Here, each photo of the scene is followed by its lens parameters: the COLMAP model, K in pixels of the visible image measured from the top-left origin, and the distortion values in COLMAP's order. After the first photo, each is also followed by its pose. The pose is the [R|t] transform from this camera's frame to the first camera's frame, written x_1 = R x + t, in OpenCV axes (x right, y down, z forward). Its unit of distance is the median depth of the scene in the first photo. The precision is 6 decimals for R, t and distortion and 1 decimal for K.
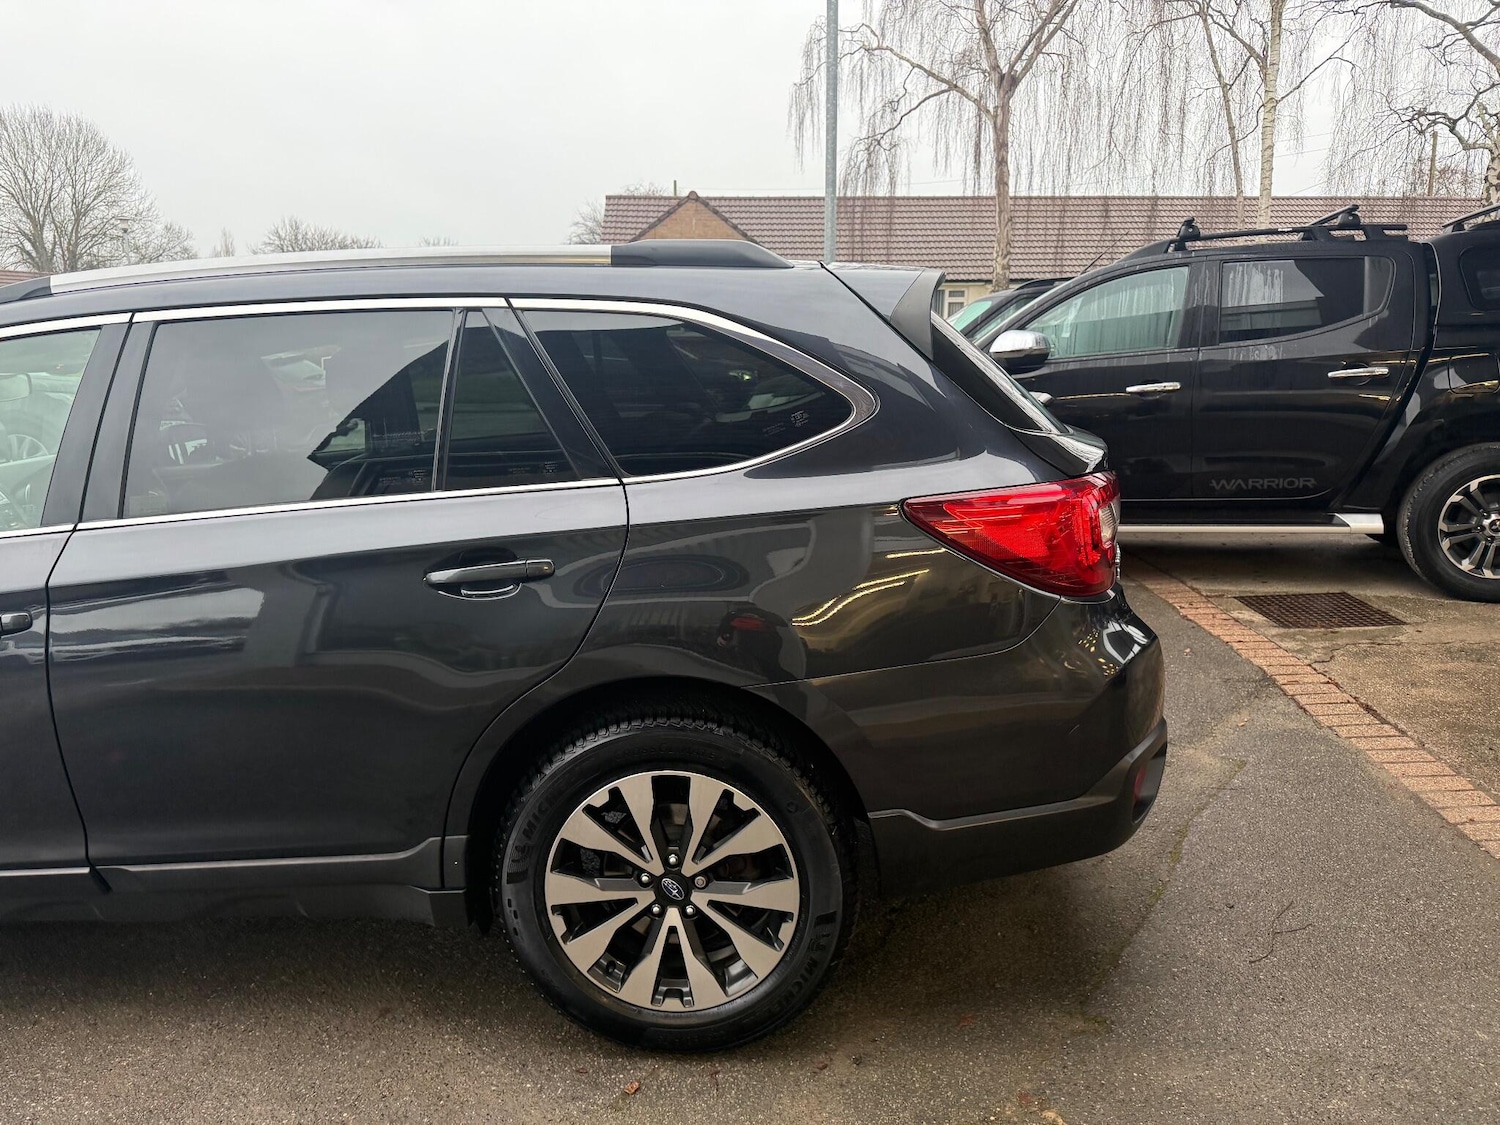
lens RADIAL K [[1025.6, 0, 754.6], [0, 1025.6, 564.9], [0, 0, 1]] dist [0.032117, -0.050412]
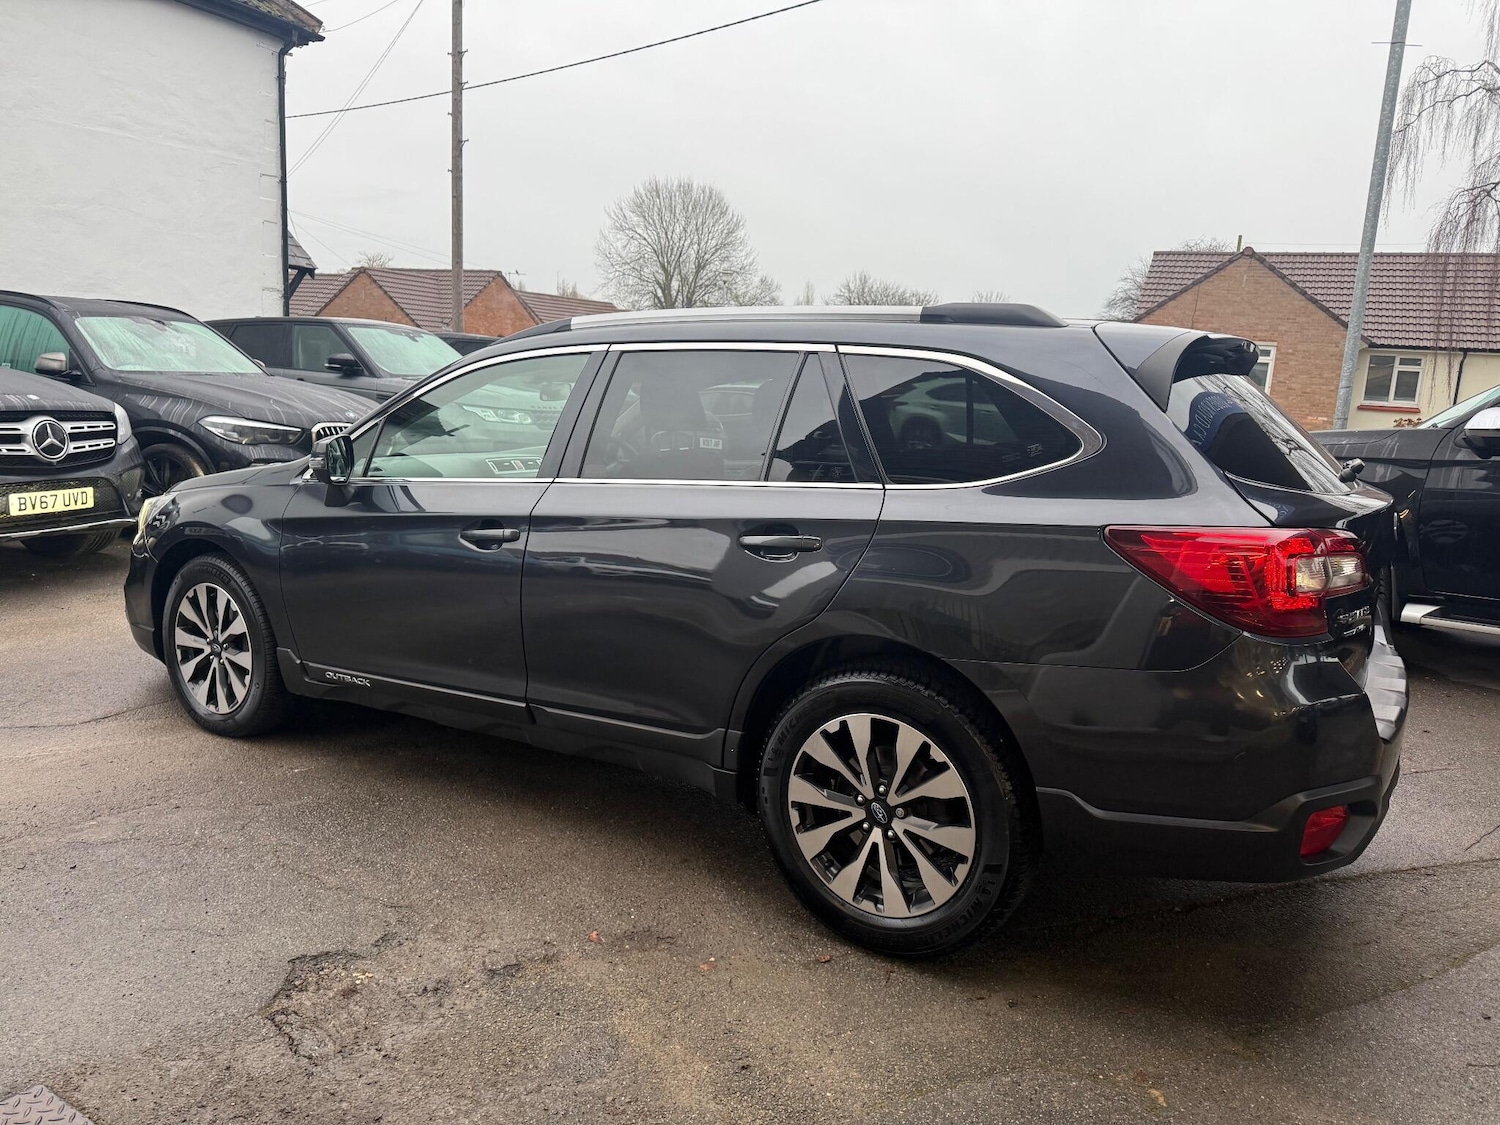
lens RADIAL K [[1025.6, 0, 751.1], [0, 1025.6, 561.8], [0, 0, 1]] dist [0.032117, -0.050412]
pose [[0.872873, 0.138405, -0.467907, 0.325975], [-0.162098, 0.986719, -0.010522, 0.050872], [0.460237, 0.085031, 0.883715, -0.205852]]
